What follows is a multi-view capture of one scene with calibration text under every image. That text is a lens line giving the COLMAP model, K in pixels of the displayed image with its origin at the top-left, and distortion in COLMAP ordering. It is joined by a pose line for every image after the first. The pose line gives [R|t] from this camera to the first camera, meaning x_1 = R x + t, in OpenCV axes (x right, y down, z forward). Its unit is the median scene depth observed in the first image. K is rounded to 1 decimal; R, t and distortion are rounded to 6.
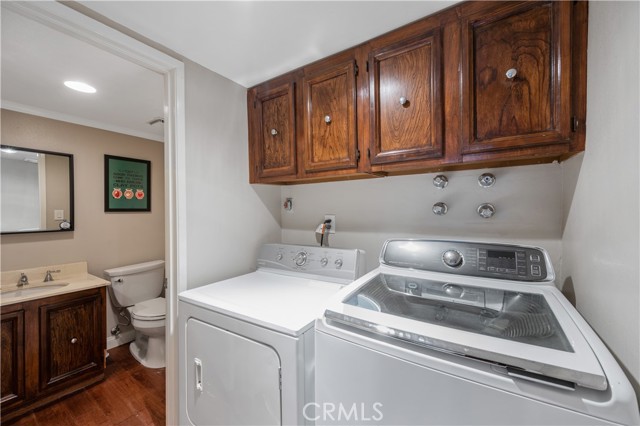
lens RADIAL K [[254.2, 0, 321.1], [0, 254.2, 212.3], [0, 0, 1]] dist [0.003165, -0.001318]
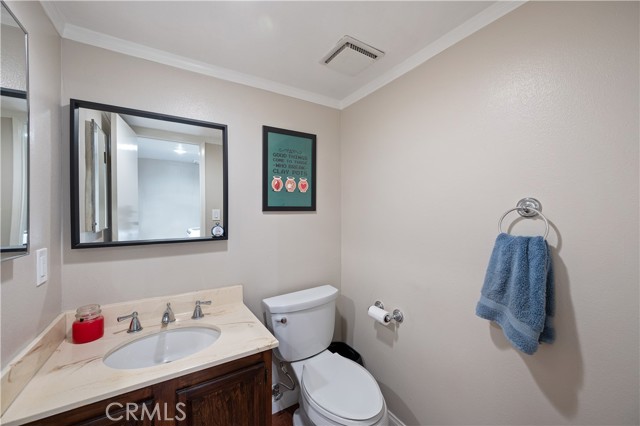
lens RADIAL K [[254.2, 0, 320.9], [0, 254.2, 210.6], [0, 0, 1]] dist [0.003165, -0.001318]
pose [[0.911236, -0.000225, -0.411885, -0.429596], [-0.002163, 0.999983, -0.005330, -0.000704], [0.411879, 0.005748, 0.911220, 0.447117]]
